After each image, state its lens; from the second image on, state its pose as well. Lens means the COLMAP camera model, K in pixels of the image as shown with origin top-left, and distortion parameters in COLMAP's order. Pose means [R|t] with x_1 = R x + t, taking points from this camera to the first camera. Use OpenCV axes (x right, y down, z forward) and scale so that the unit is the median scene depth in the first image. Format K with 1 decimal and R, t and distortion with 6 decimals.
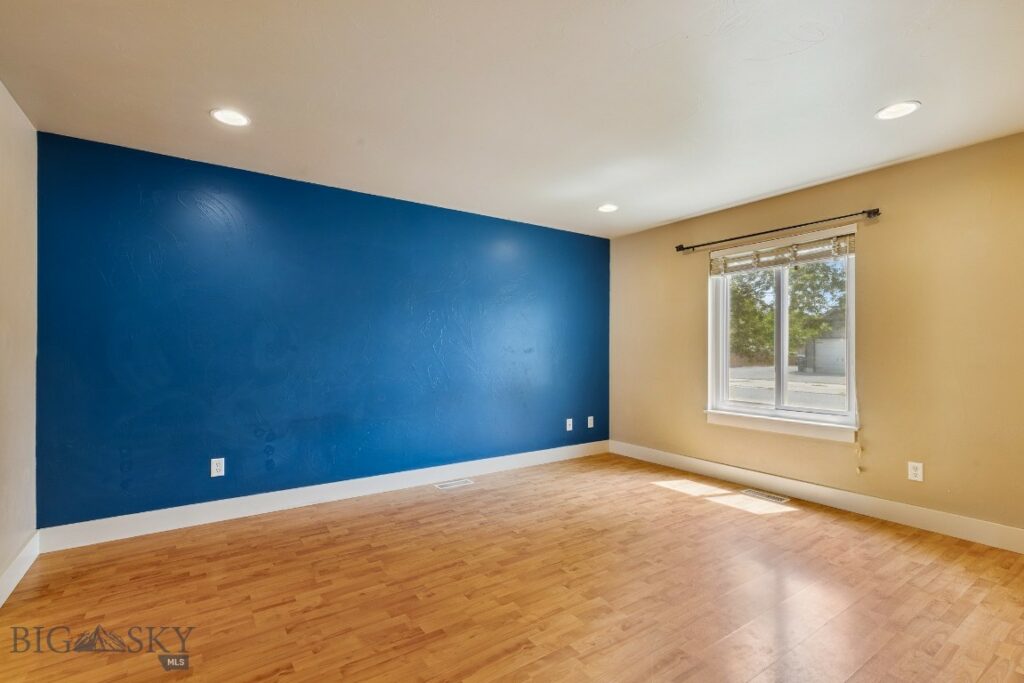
lens RADIAL K [[465.8, 0, 512.0], [0, 465.8, 341.5], [0, 0, 1]] dist [-0.000667, 0.000061]
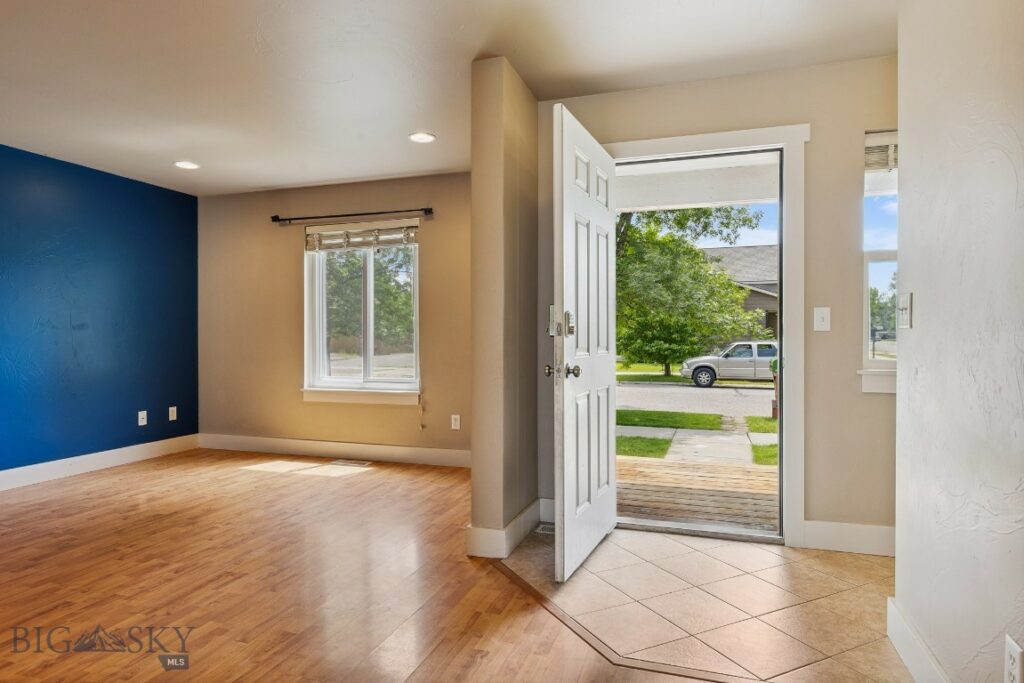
lens RADIAL K [[599.1, 0, 512.0], [0, 599.1, 341.5], [0, 0, 1]] dist [-0.000436, -0.000070]
pose [[0.799509, -0.006866, 0.600615, 0.015521], [-0.008772, 0.999695, 0.023105, 0.019123], [-0.600590, -0.023741, 0.799205, -0.319524]]
